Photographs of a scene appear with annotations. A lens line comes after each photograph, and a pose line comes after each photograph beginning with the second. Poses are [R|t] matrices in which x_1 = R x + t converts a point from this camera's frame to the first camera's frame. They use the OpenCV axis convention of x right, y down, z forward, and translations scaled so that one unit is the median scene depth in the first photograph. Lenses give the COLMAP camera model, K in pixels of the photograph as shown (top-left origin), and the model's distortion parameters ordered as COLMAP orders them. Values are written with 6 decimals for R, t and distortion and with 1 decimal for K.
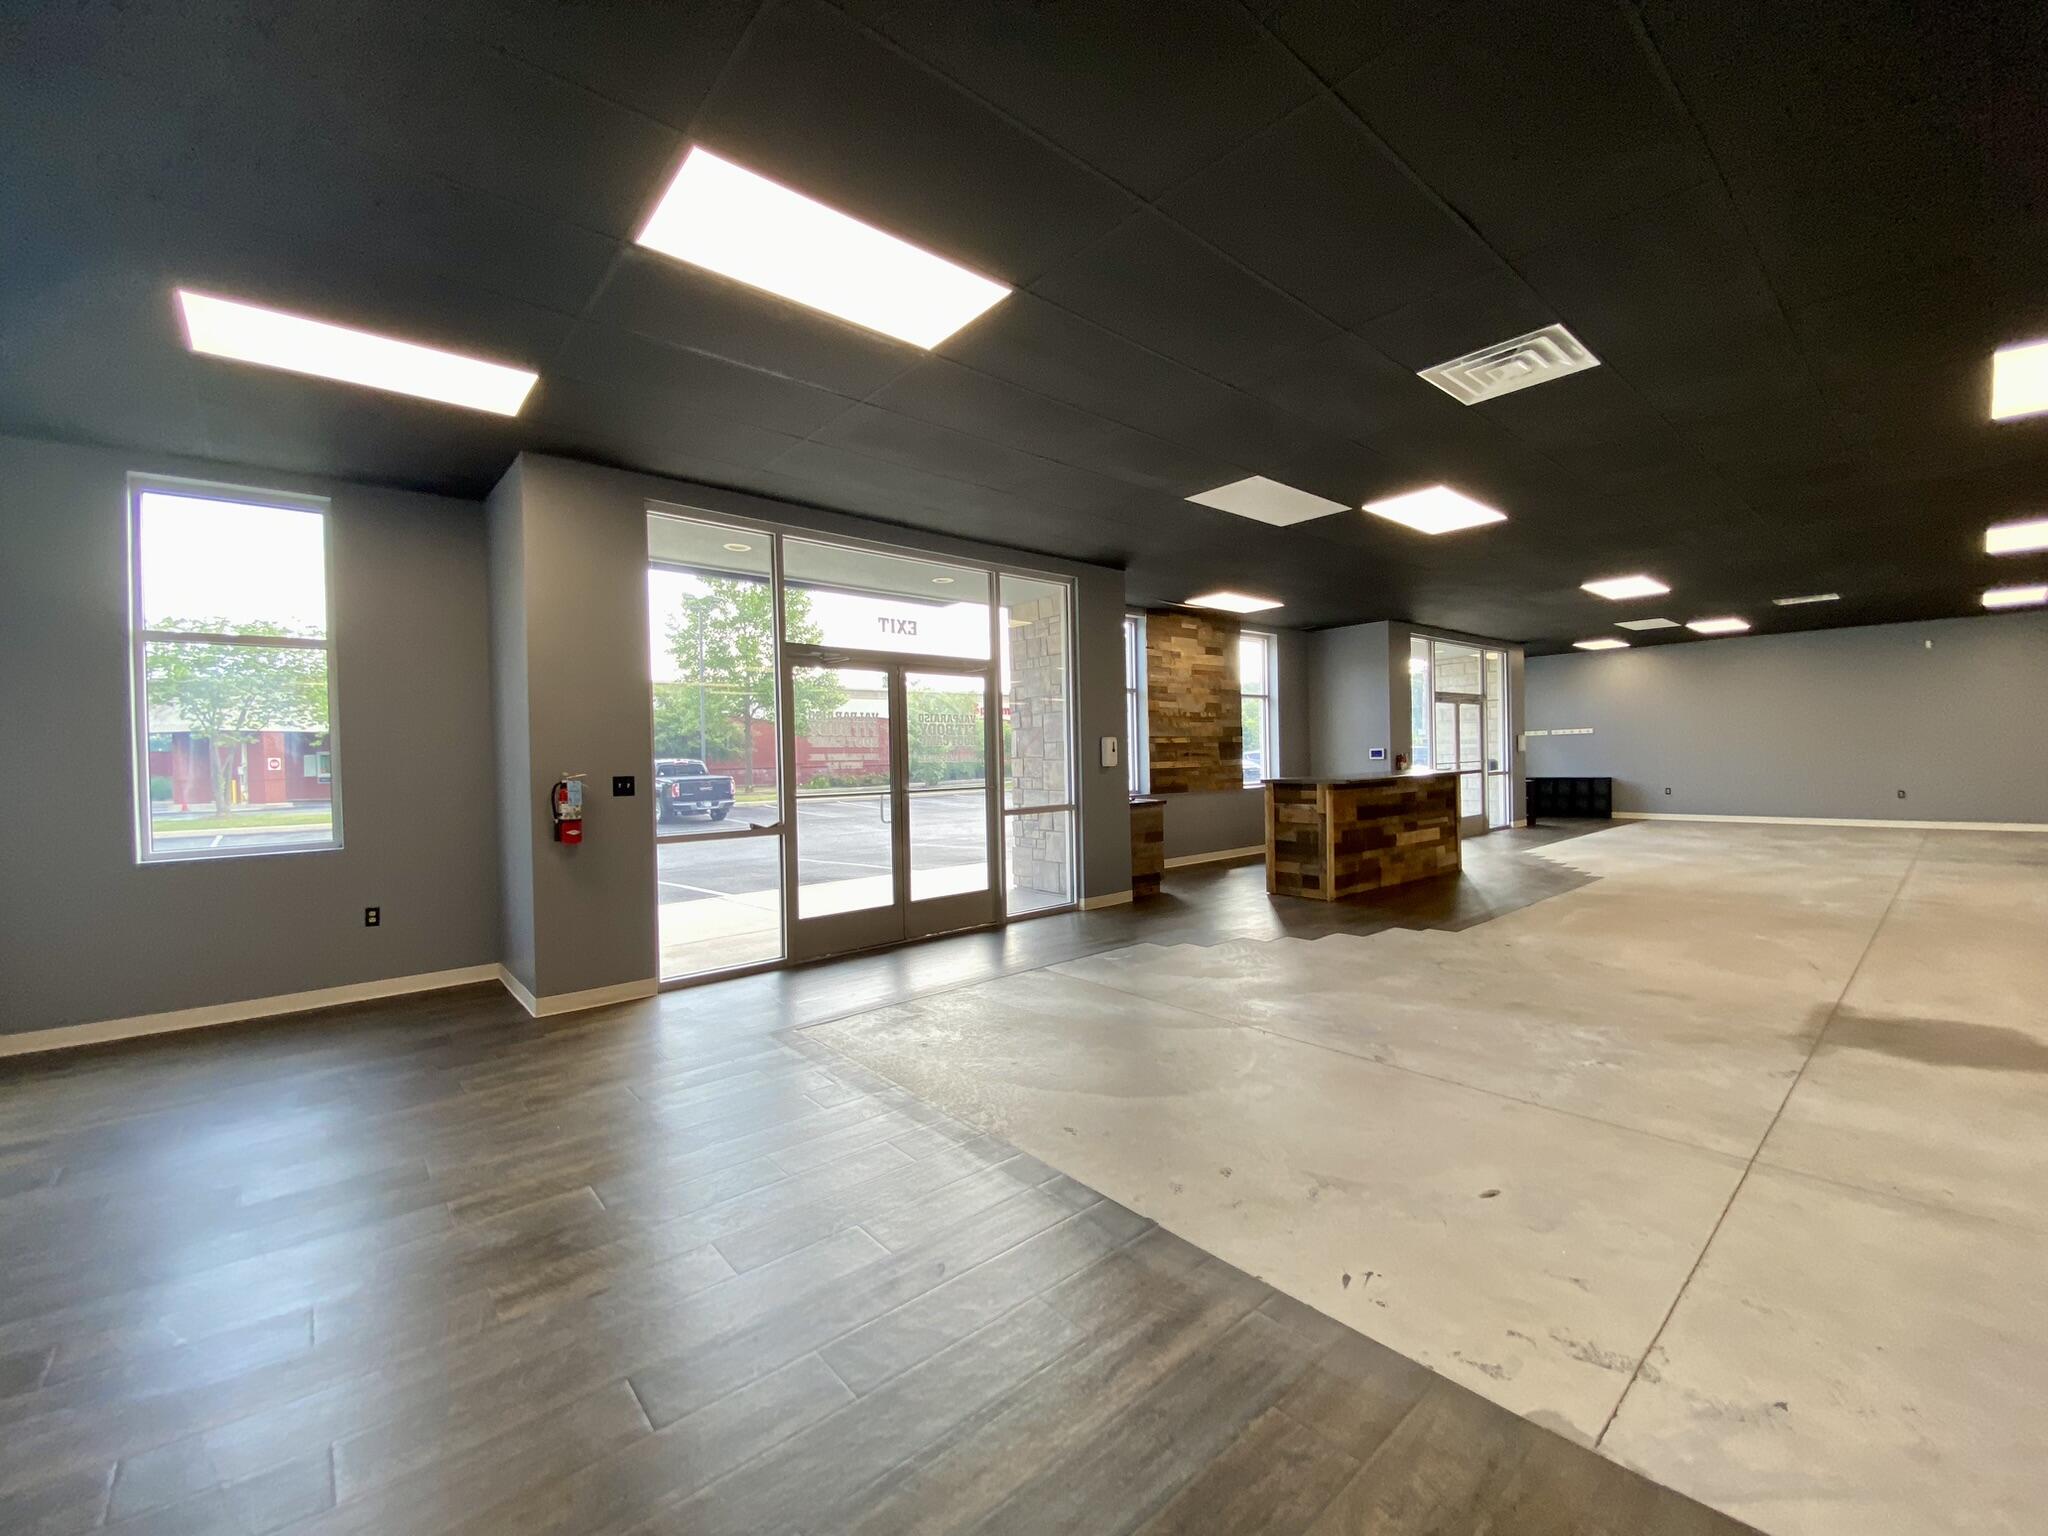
lens RADIAL K [[820.7, 0, 1000.4], [0, 820.7, 767.7], [0, 0, 1]] dist [0.026197, -0.021318]
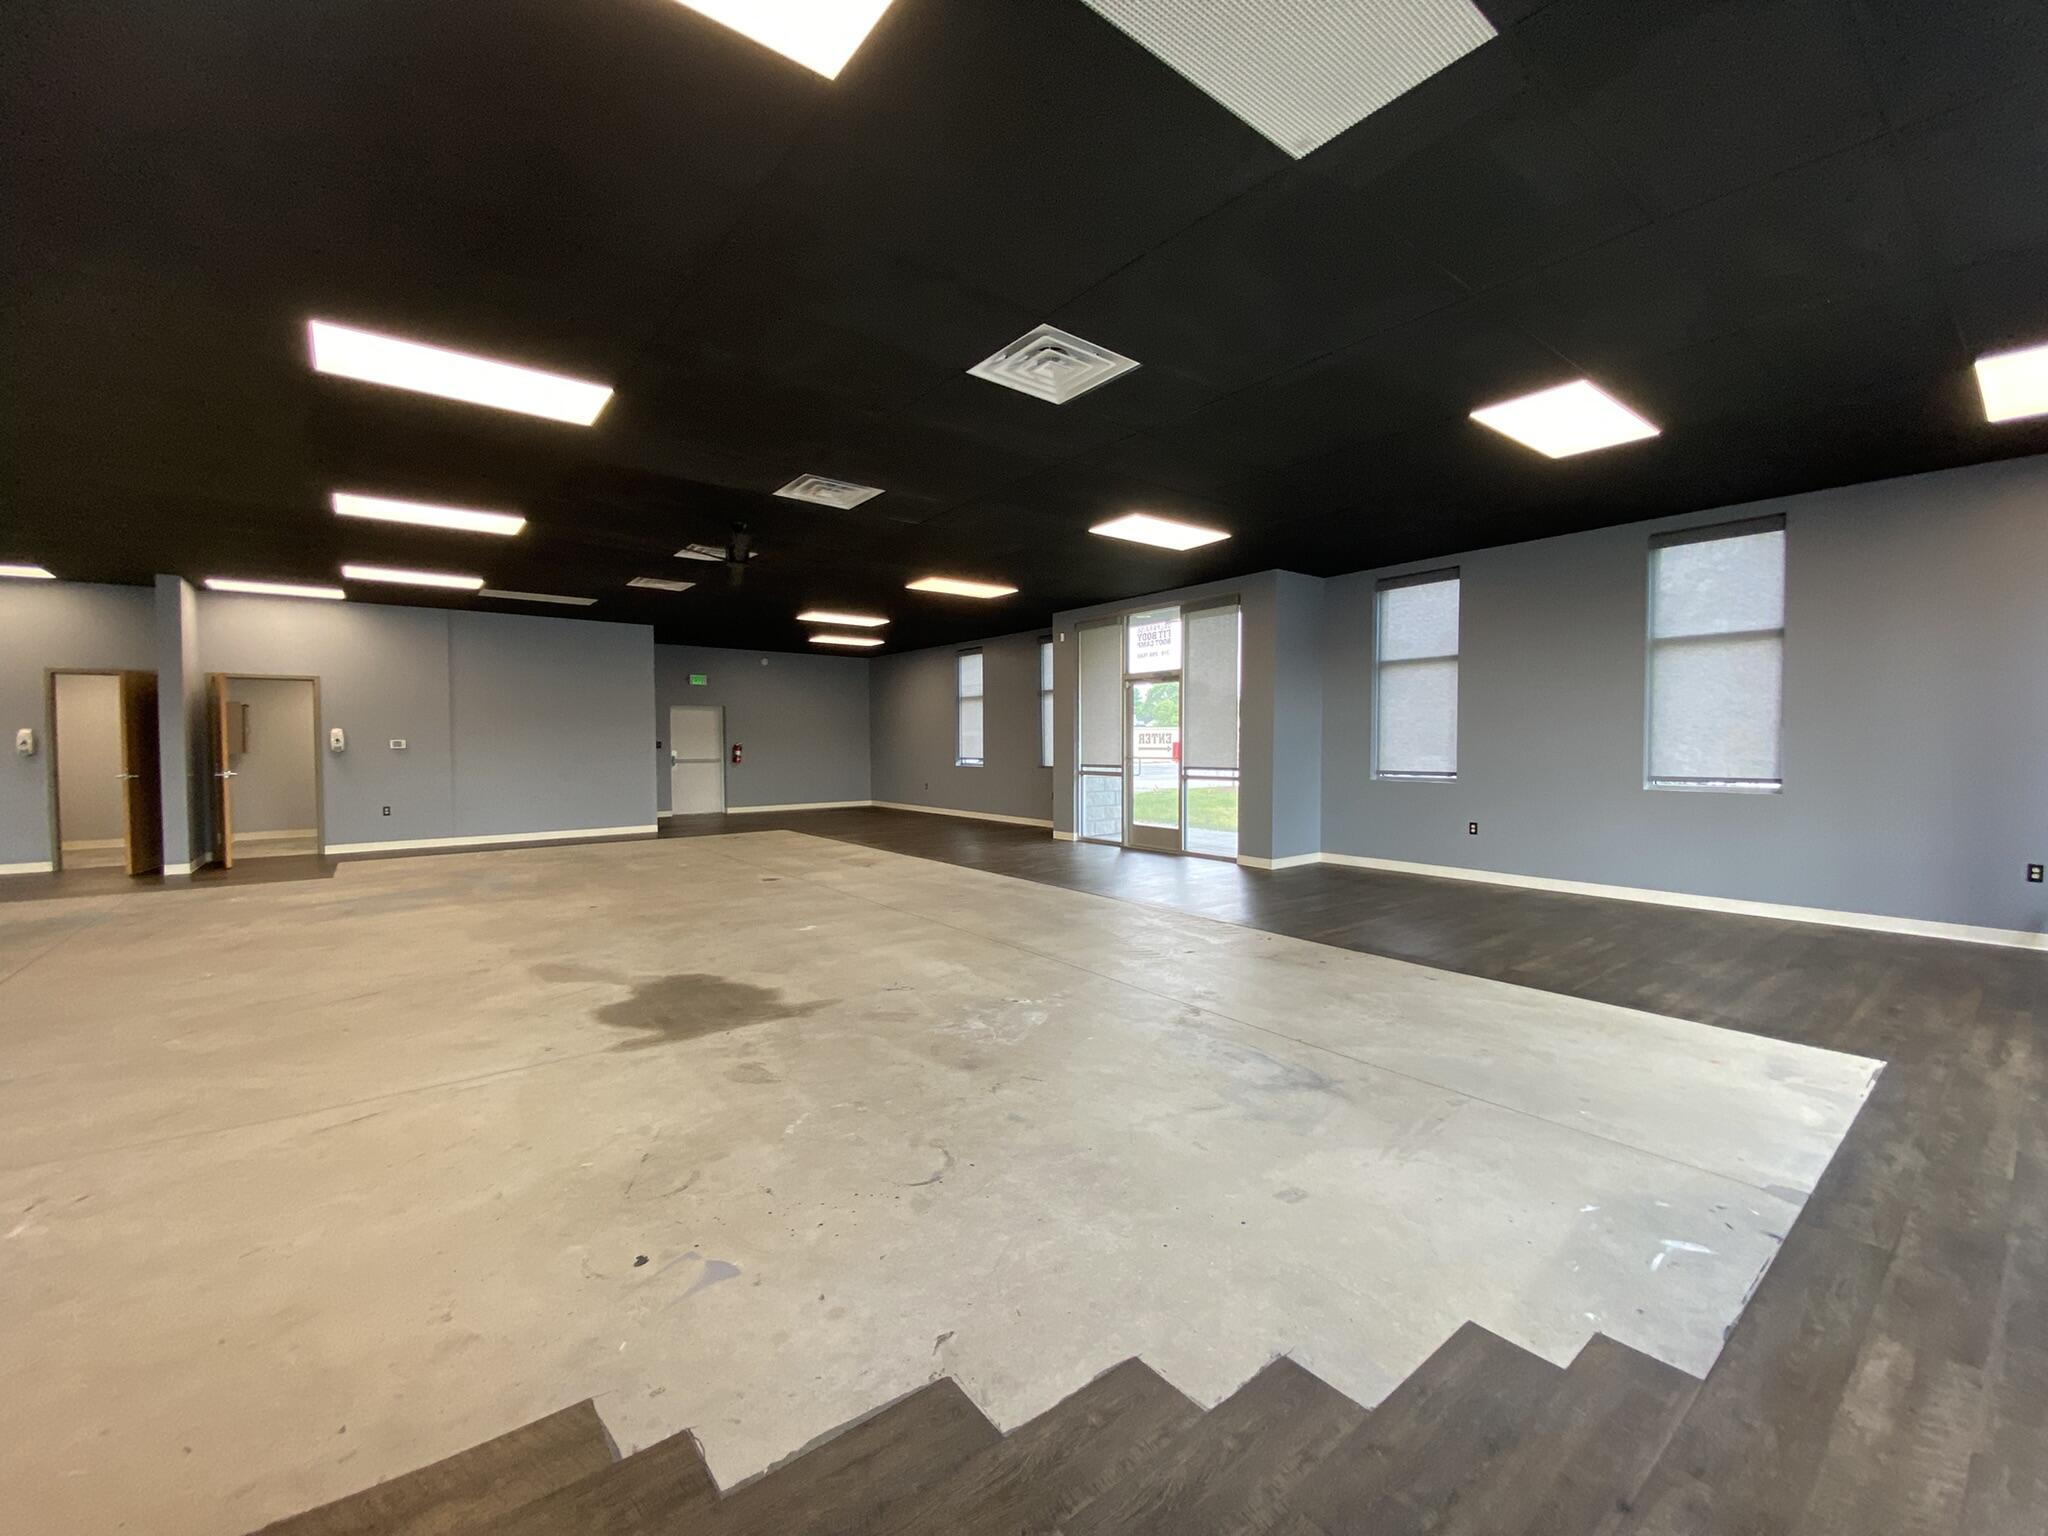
lens RADIAL K [[820.7, 0, 1000.4], [0, 820.7, 767.7], [0, 0, 1]] dist [0.026197, -0.021318]
pose [[-0.999267, 0.013263, 0.035900, 0.664207], [0.015079, 0.998595, 0.050808, -0.051478], [-0.035175, 0.051312, -0.998063, 2.102038]]
